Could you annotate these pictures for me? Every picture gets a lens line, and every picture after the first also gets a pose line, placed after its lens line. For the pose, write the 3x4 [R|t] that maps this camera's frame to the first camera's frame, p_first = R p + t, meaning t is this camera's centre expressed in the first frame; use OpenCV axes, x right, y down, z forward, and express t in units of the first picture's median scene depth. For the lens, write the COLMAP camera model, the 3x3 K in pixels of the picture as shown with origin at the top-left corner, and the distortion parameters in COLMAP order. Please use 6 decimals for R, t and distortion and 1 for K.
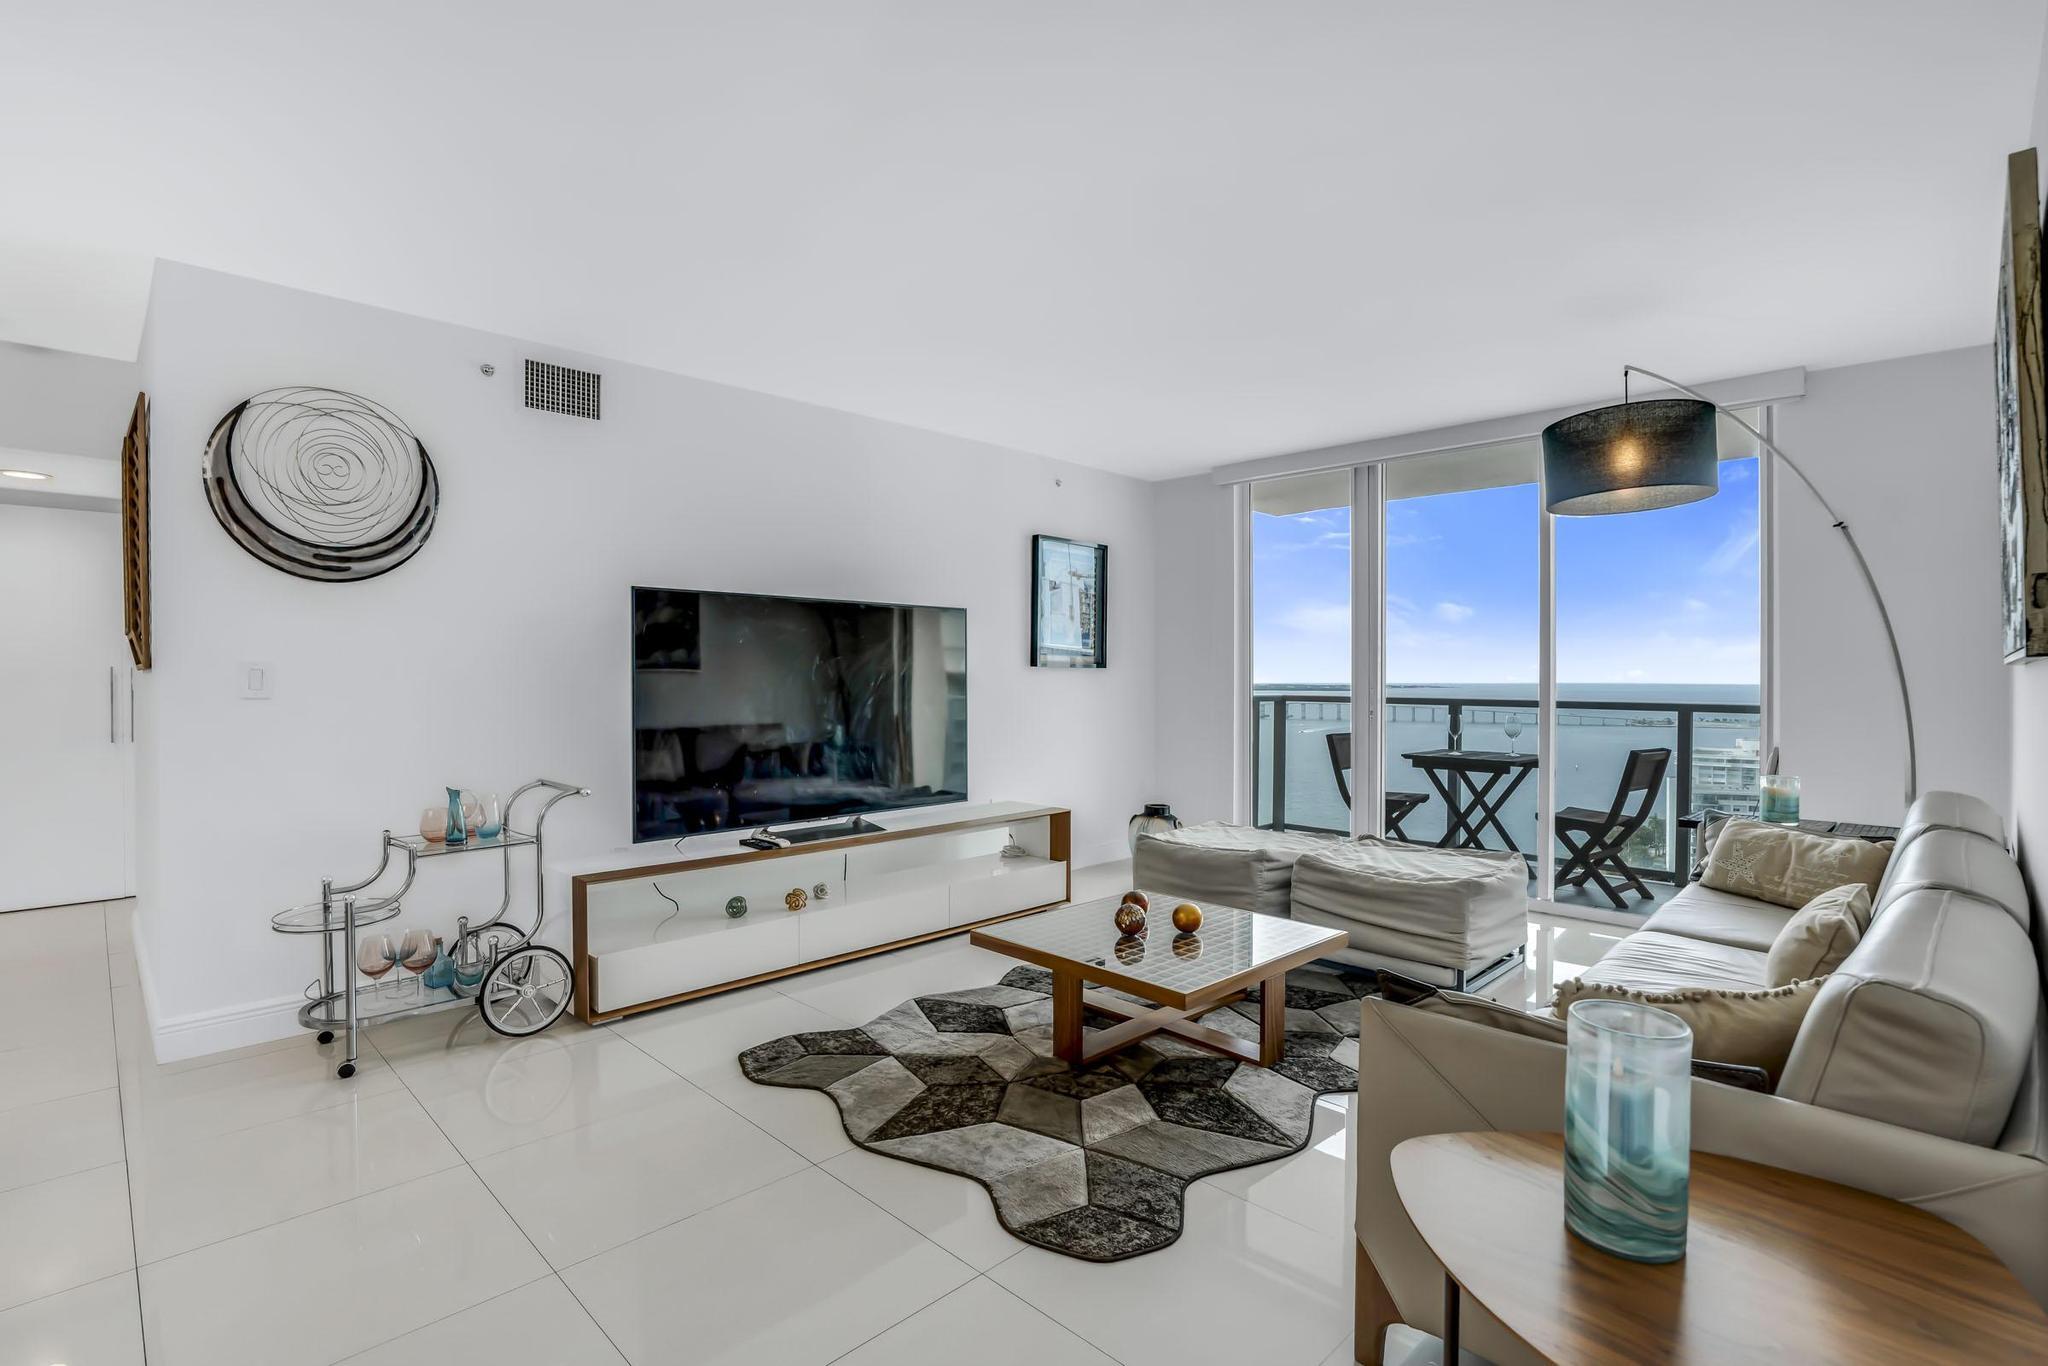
lens RADIAL K [[961.8, 0, 1022.4], [0, 961.8, 663.8], [0, 0, 1]] dist [-0.016878, 0.000481]
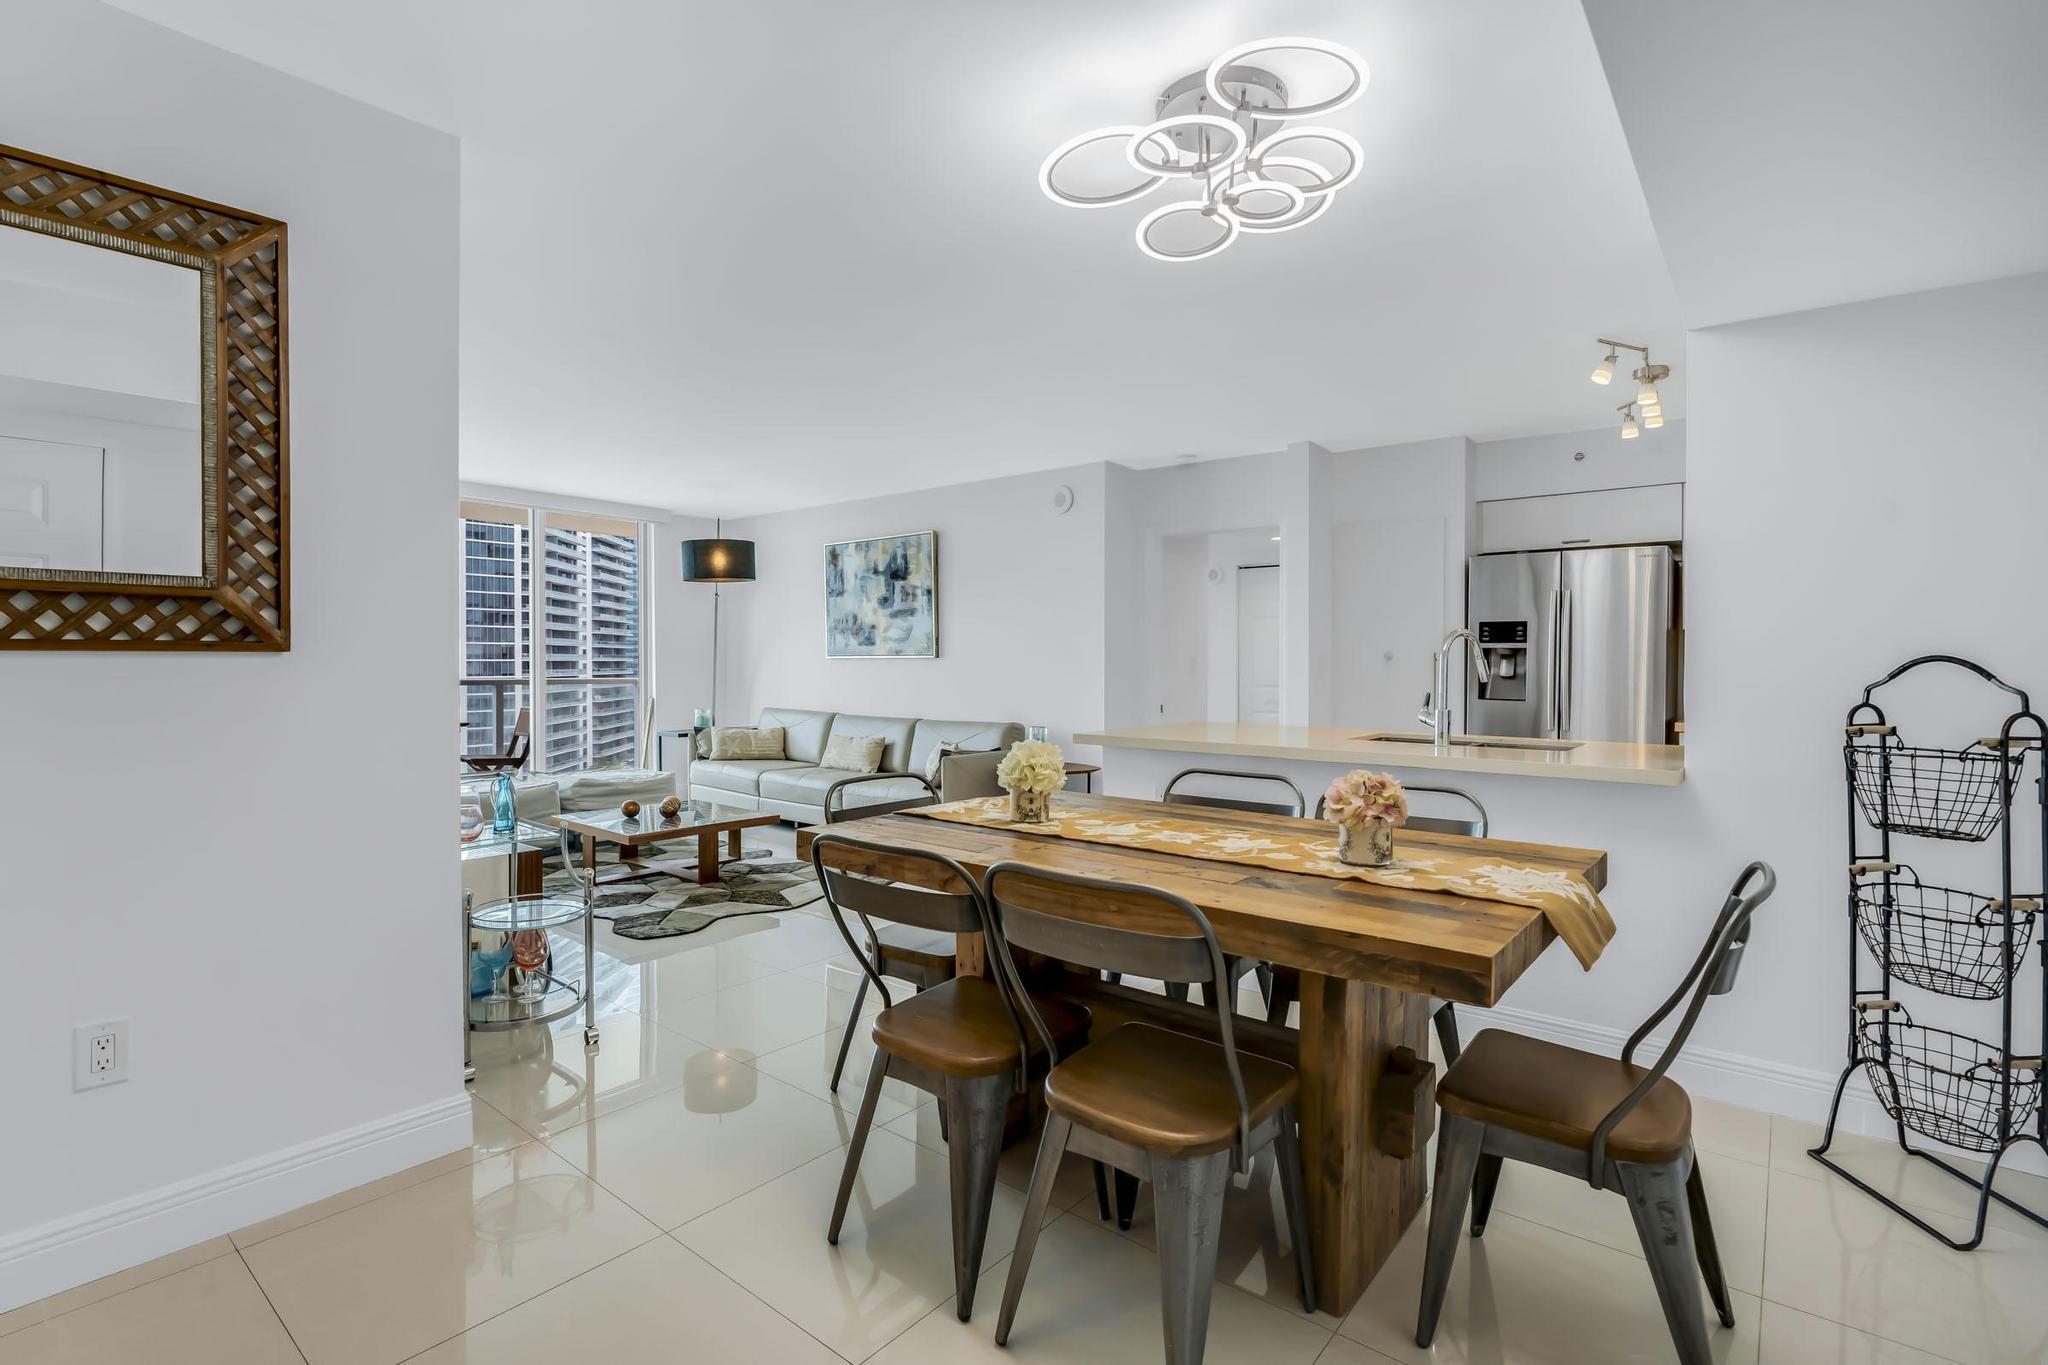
lens RADIAL K [[961.8, 0, 1022.4], [0, 961.8, 663.3], [0, 0, 1]] dist [-0.016878, 0.000481]
pose [[-0.096321, -0.005366, 0.995336, -1.648923], [-0.009719, 0.999943, 0.004451, -0.001813], [-0.995303, -0.009245, -0.096367, 0.567777]]
